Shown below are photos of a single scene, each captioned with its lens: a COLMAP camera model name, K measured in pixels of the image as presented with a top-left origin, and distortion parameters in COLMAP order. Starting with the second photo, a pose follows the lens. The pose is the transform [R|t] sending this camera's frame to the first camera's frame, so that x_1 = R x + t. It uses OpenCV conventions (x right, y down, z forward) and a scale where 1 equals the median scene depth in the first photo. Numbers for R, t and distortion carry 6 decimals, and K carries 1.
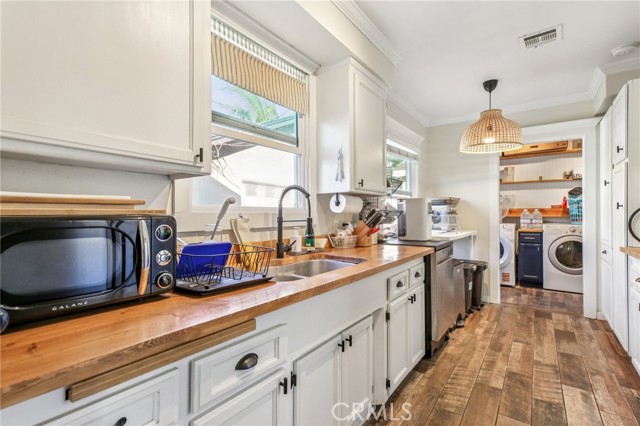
lens RADIAL K [[297.9, 0, 318.5], [0, 297.9, 212.5], [0, 0, 1]] dist [-0.002317, -0.000302]
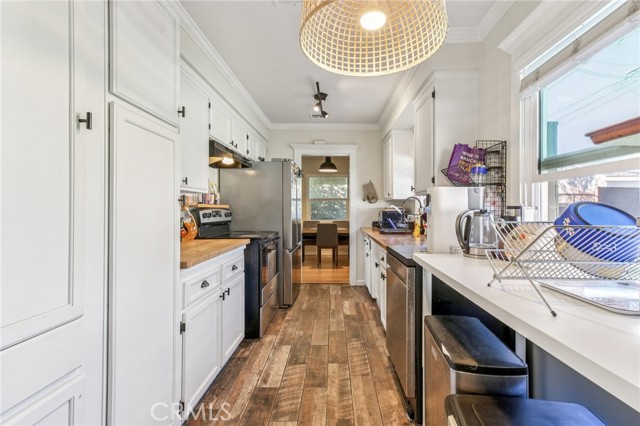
lens RADIAL K [[294.0, 0, 319.9], [0, 294.0, 209.9], [0, 0, 1]] dist [0.000001, 0.000000]
pose [[-0.830447, 0.005002, -0.557076, 1.246593], [0.005102, 0.999986, 0.001373, -0.006983], [0.557075, -0.001703, -0.830461, 1.883530]]
